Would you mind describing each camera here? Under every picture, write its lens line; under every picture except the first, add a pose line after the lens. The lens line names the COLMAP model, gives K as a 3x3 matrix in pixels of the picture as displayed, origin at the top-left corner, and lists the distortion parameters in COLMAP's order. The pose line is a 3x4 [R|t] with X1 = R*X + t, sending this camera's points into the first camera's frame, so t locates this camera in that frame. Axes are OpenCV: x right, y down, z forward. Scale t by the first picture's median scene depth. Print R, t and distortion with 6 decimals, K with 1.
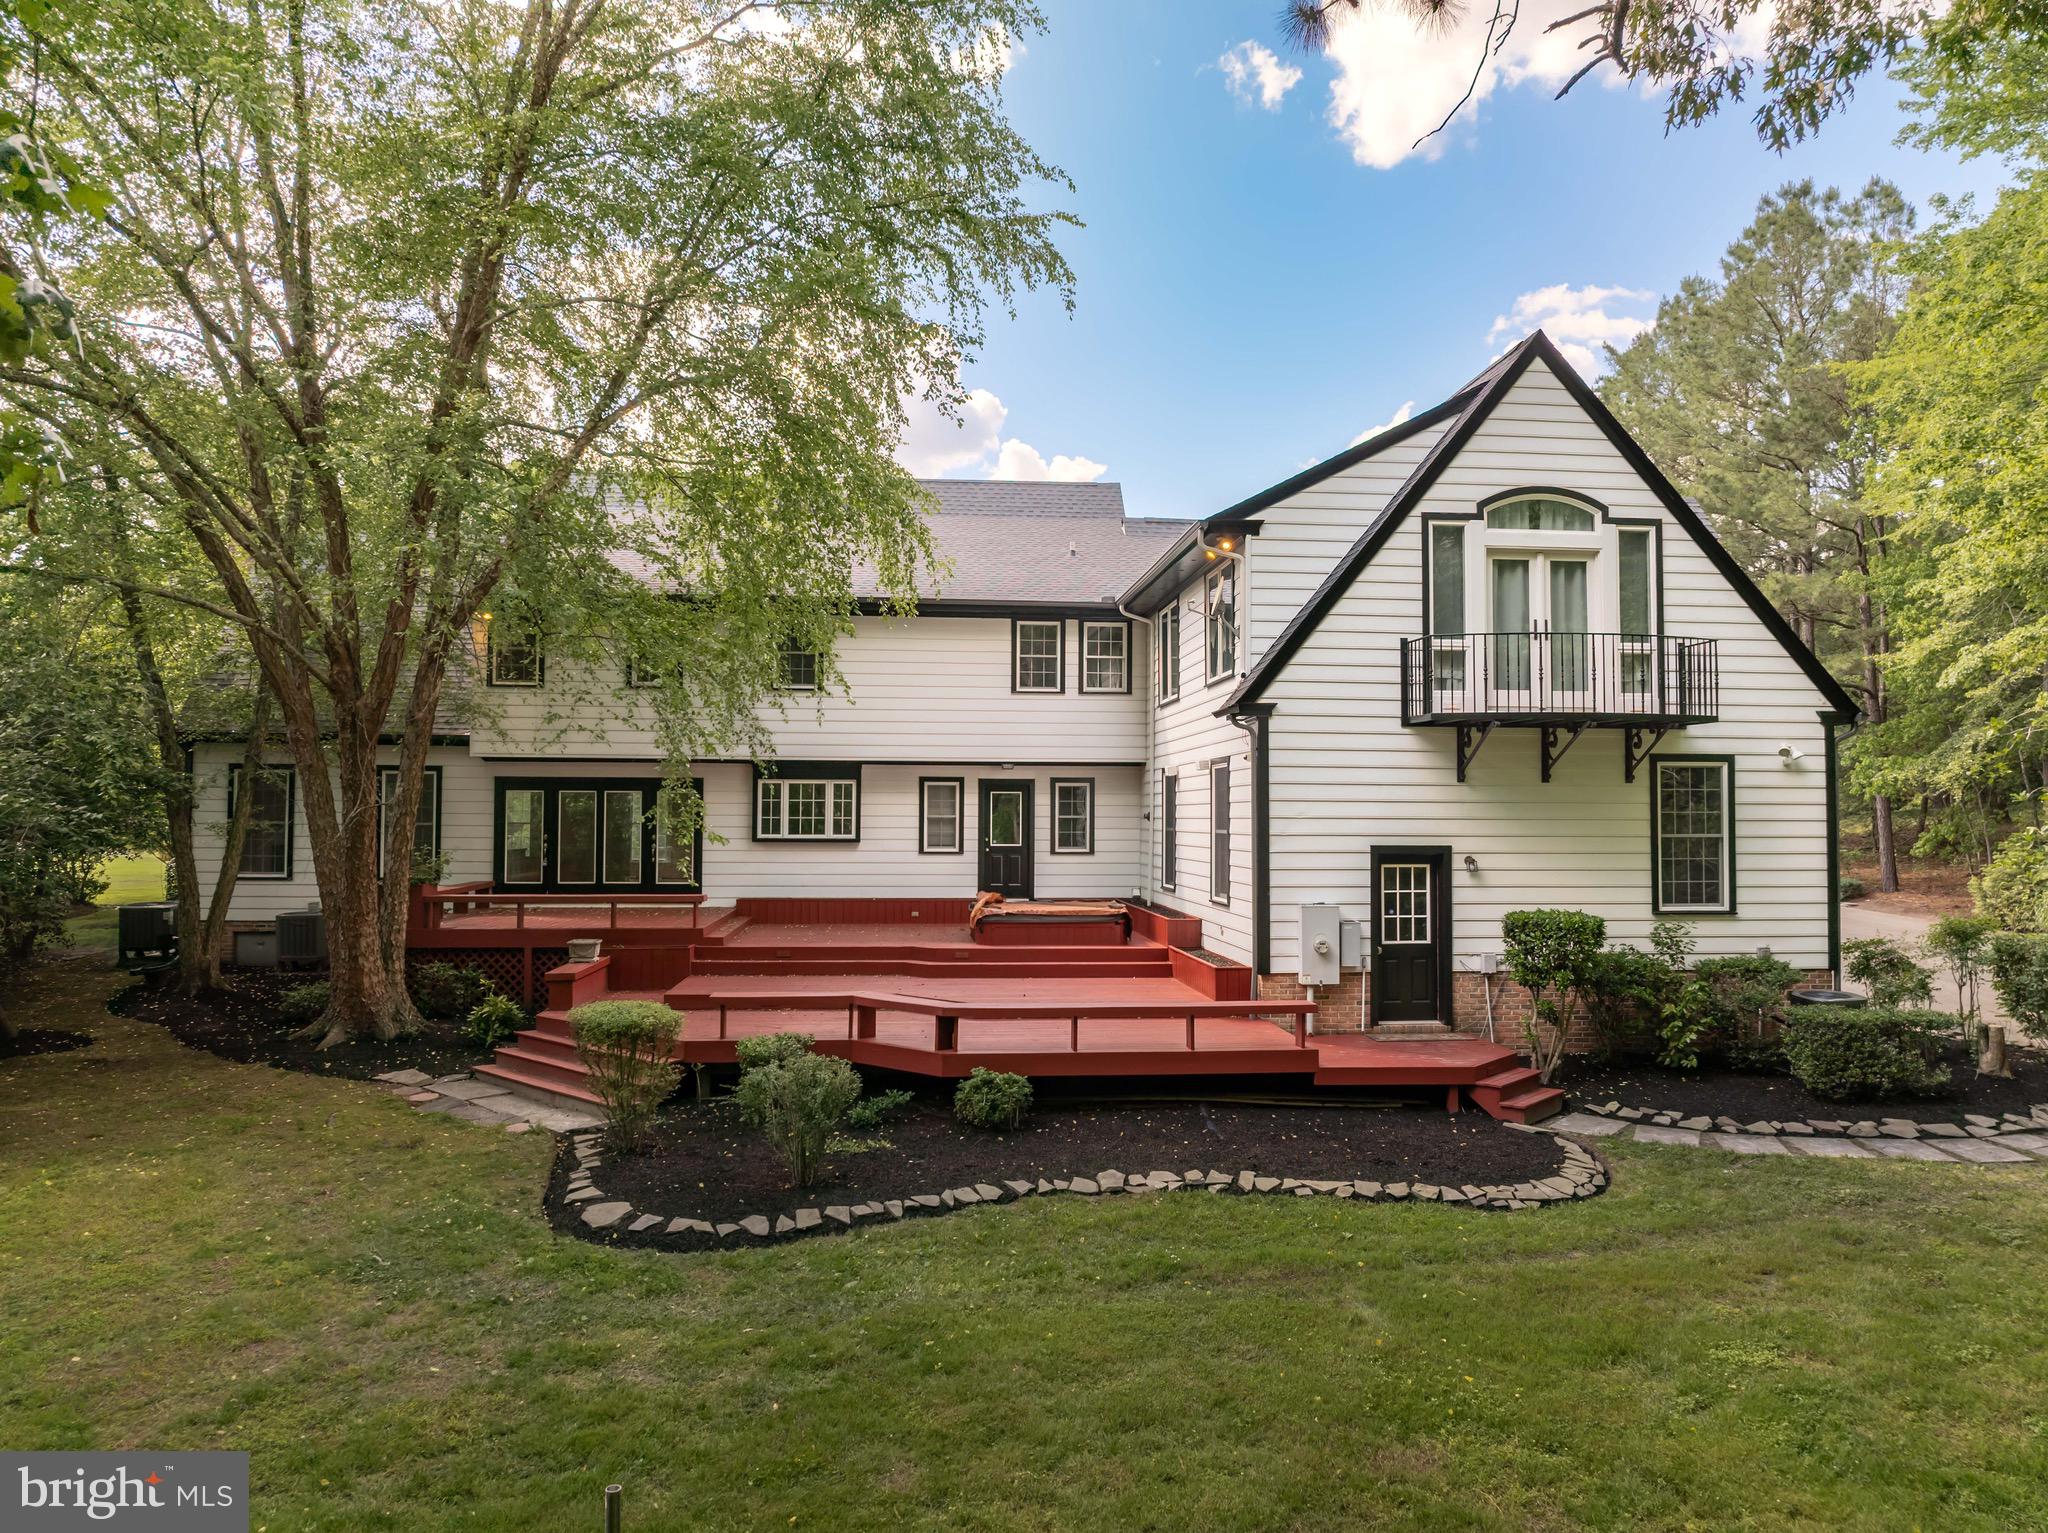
lens RADIAL K [[1424.5, 0, 1024.0], [0, 1424.5, 766.5], [0, 0, 1]] dist [-0.020455, -0.004041]
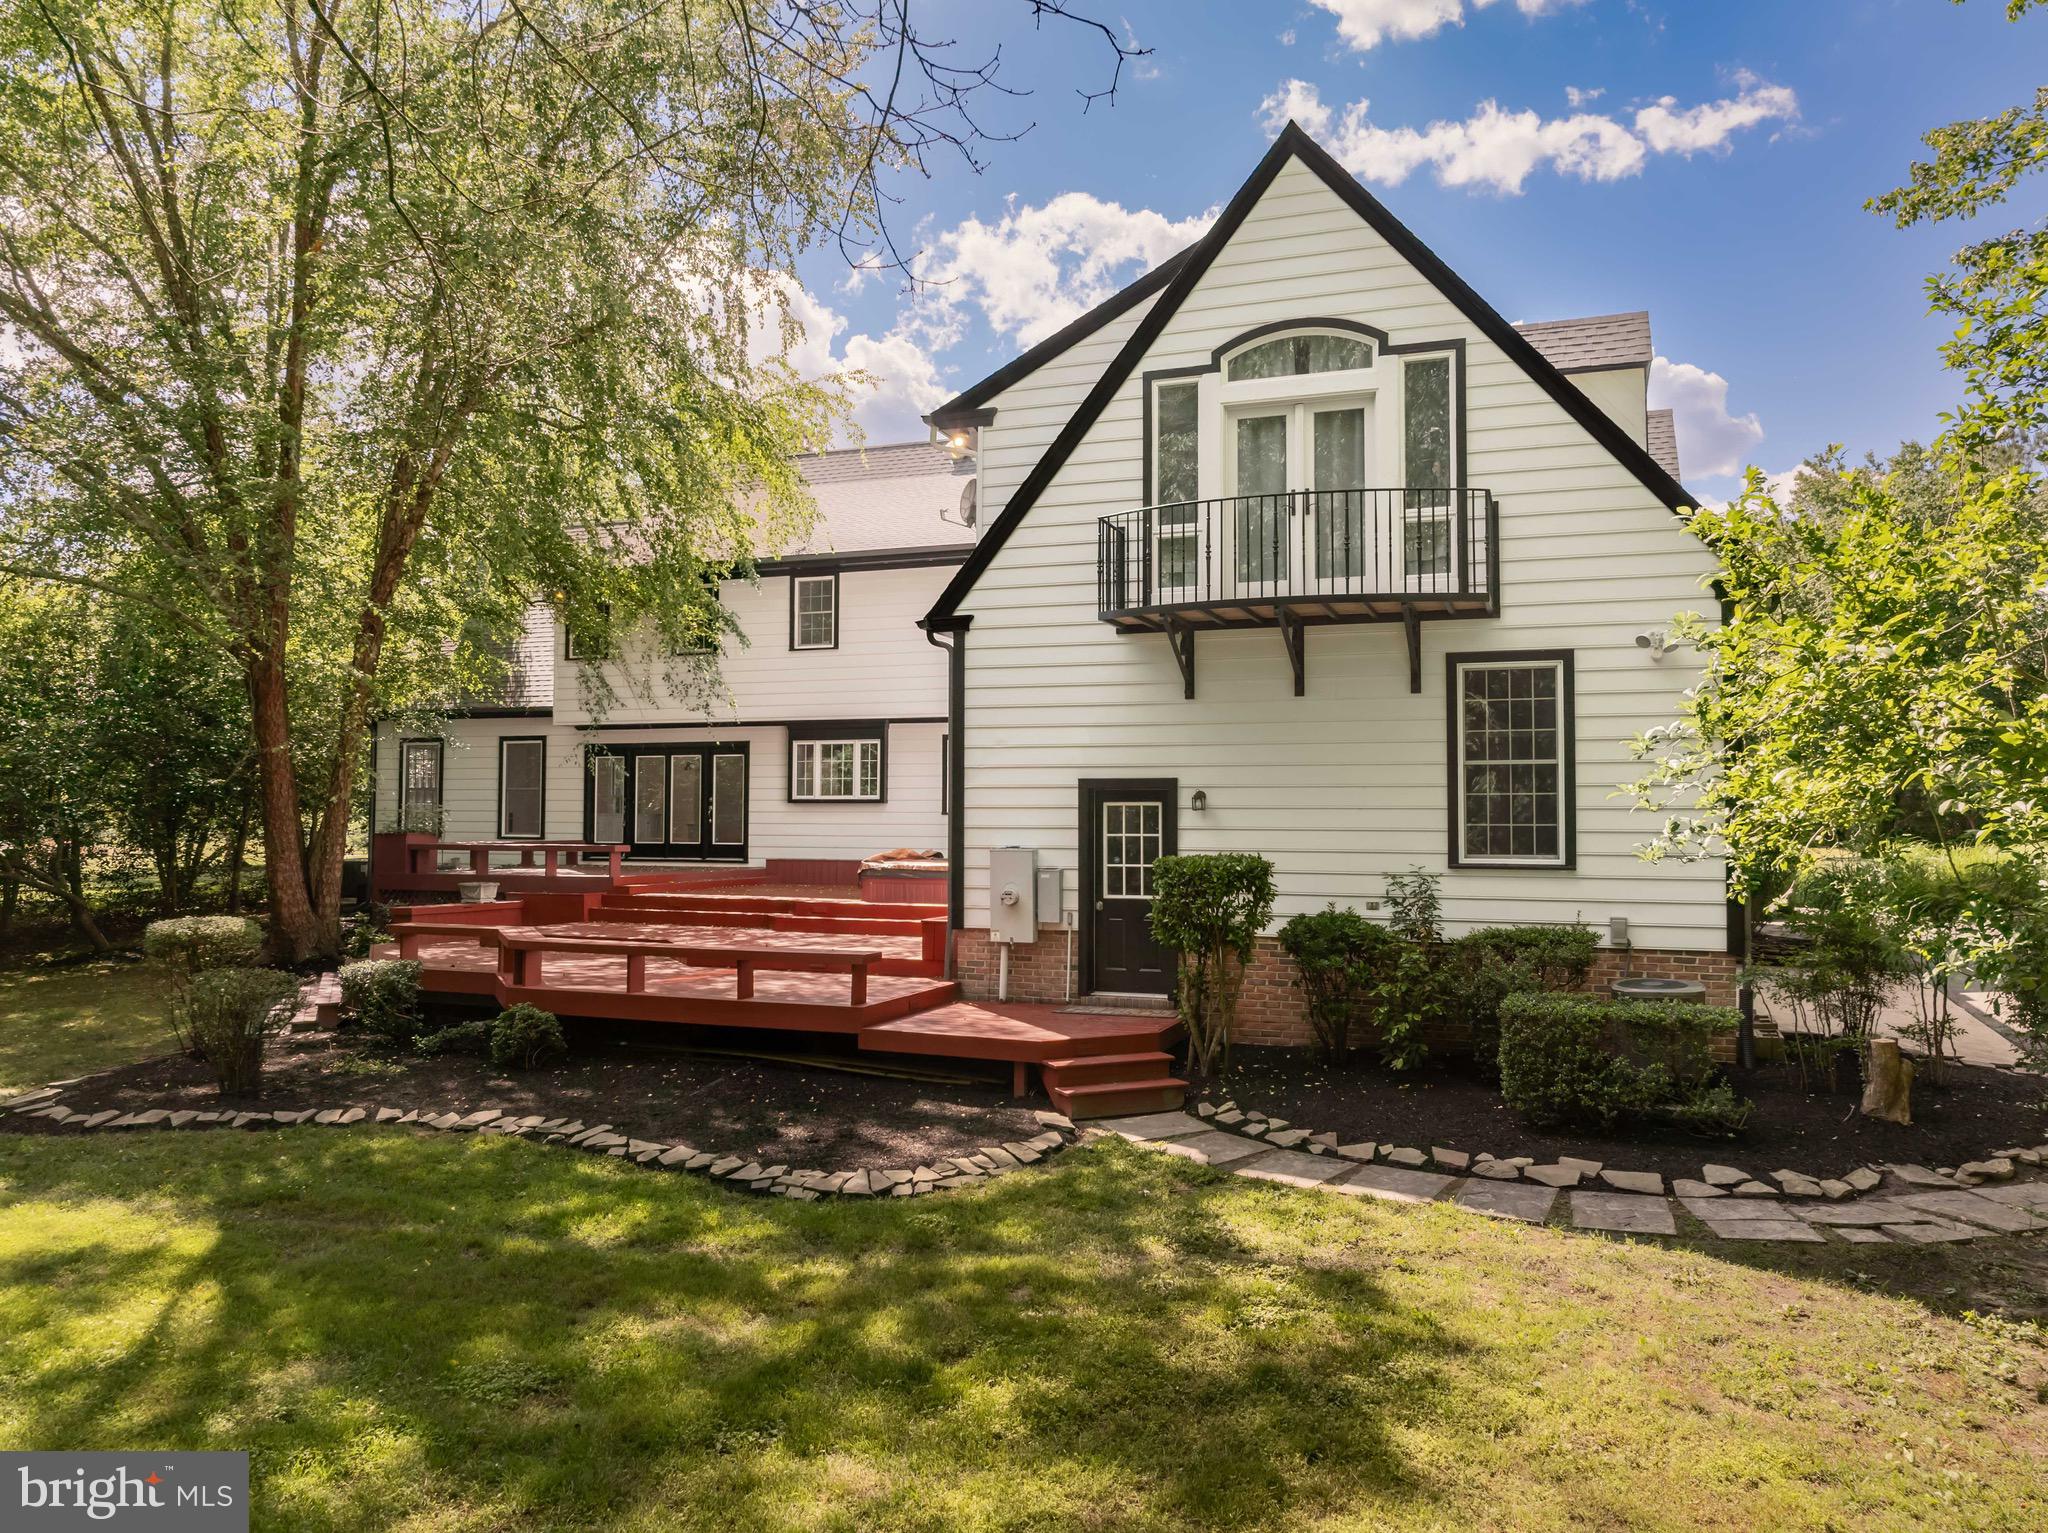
lens RADIAL K [[1444.4, 0, 1030.2], [0, 1444.4, 769.3], [0, 0, 1]] dist [-0.027337, 0.005192]
pose [[0.900686, -0.016071, -0.434174, 0.571067], [0.014865, 0.999870, -0.006171, 0.053430], [0.434217, -0.000896, 0.900808, 0.220354]]
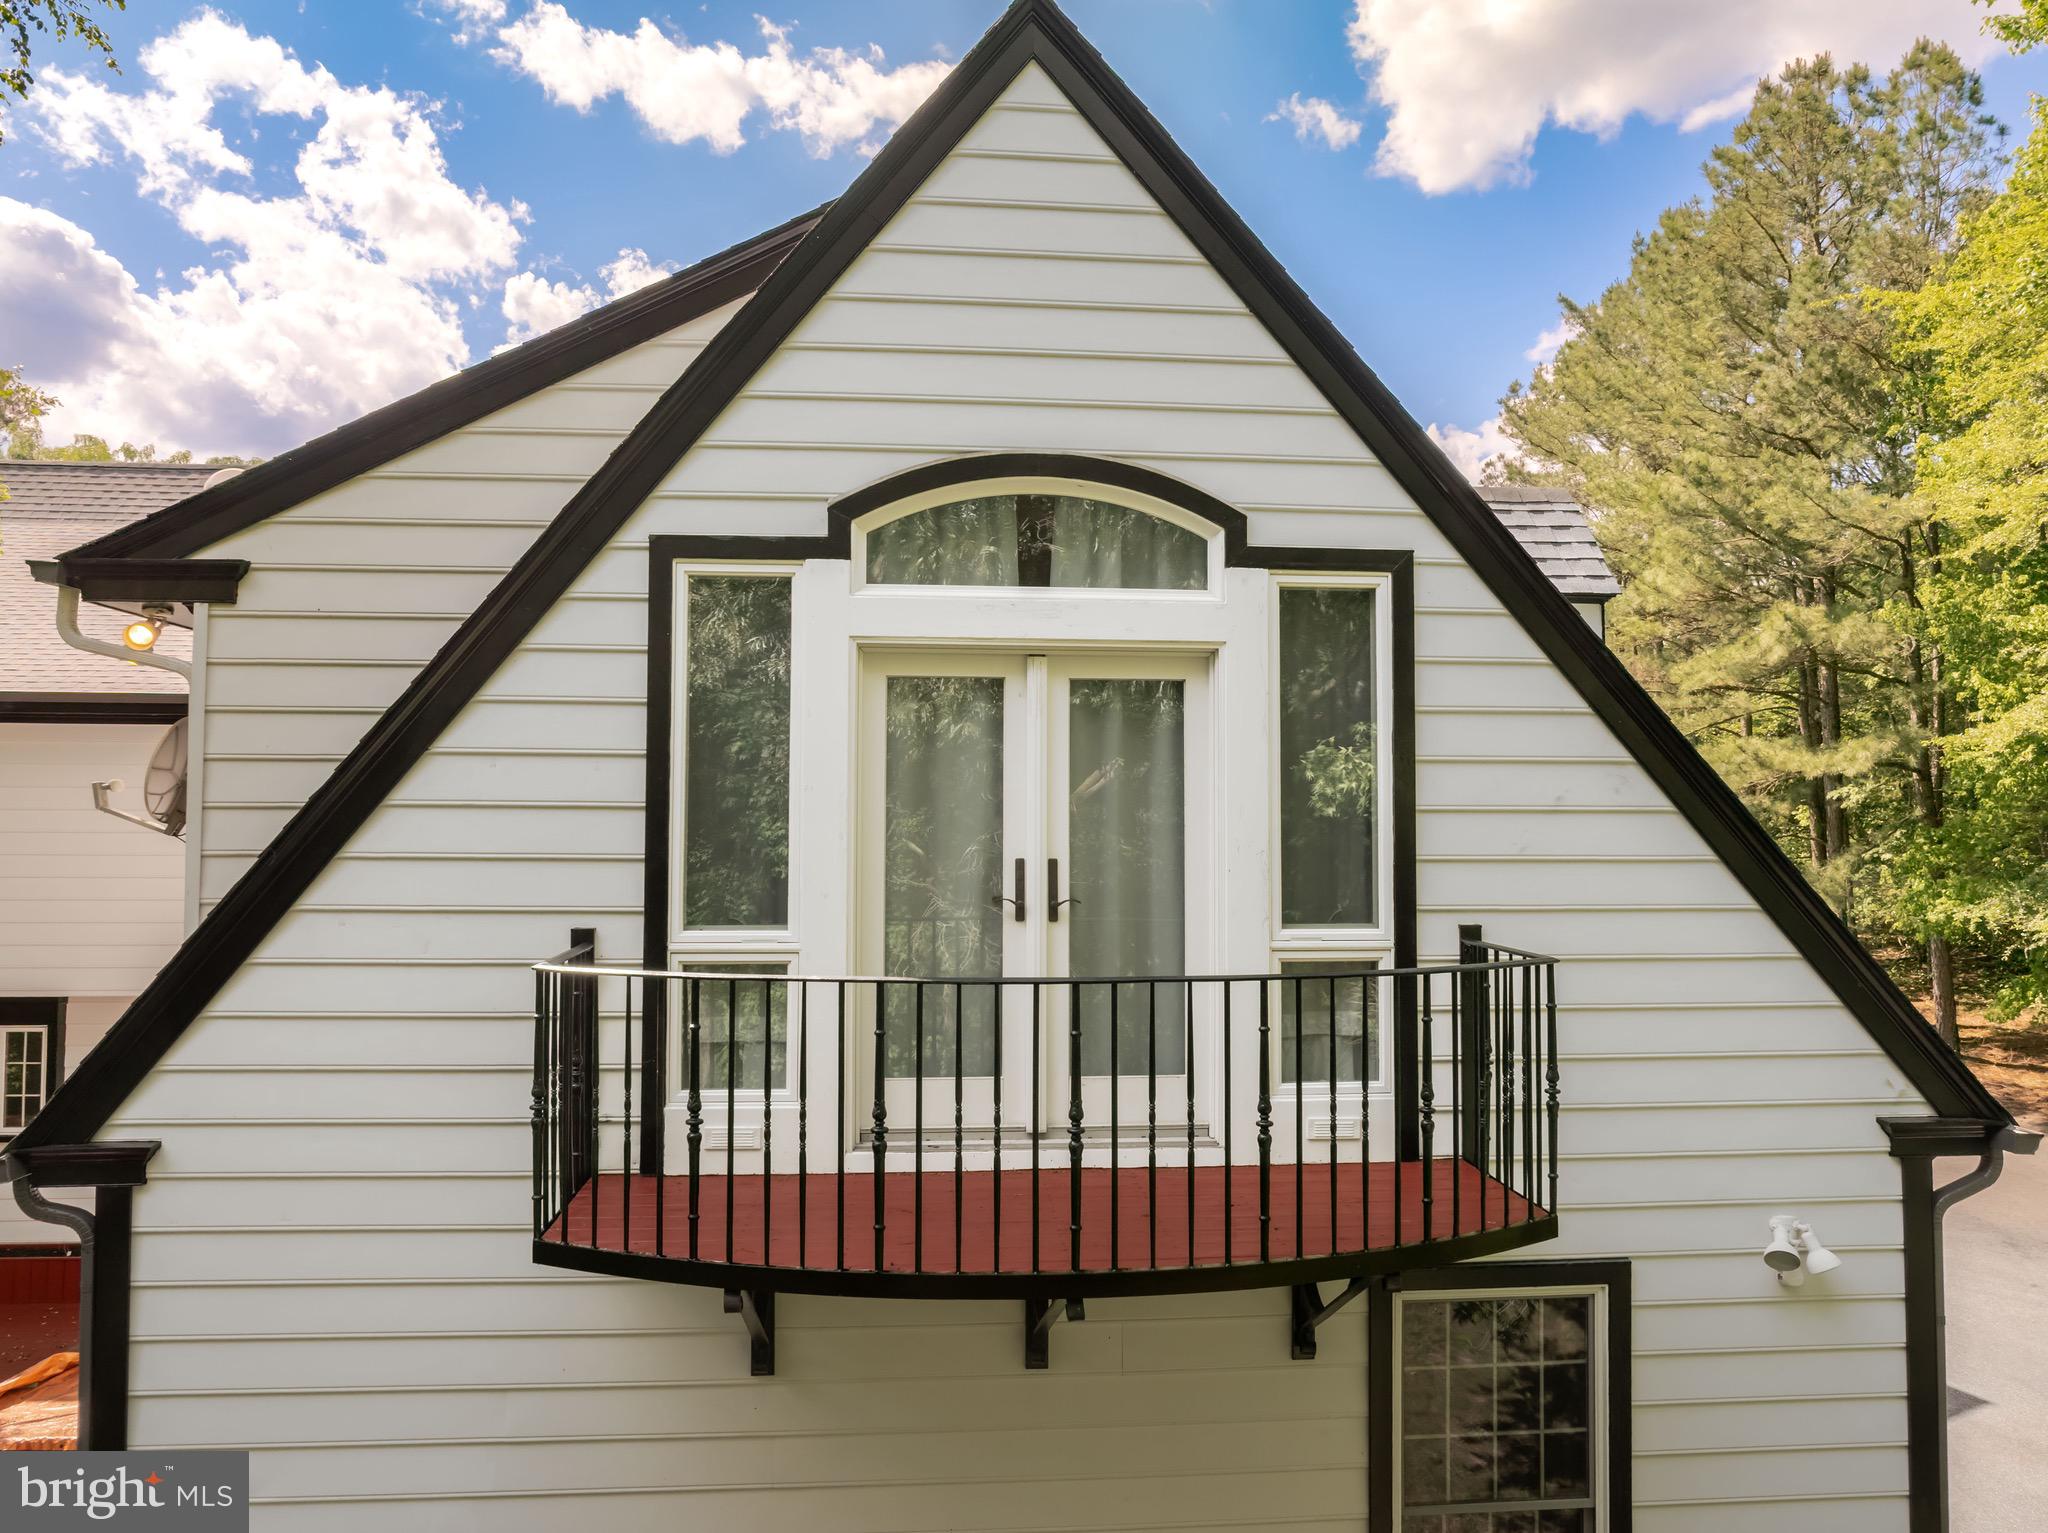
lens RADIAL K [[1427.7, 0, 1024.5], [0, 1427.7, 756.1], [0, 0, 1]] dist [-0.029375, 0.001321]
pose [[0.999956, -0.001278, -0.009279, 0.363505], [0.001208, 0.999971, -0.007525, -0.124485], [0.009288, 0.007513, 0.999929, 0.668314]]
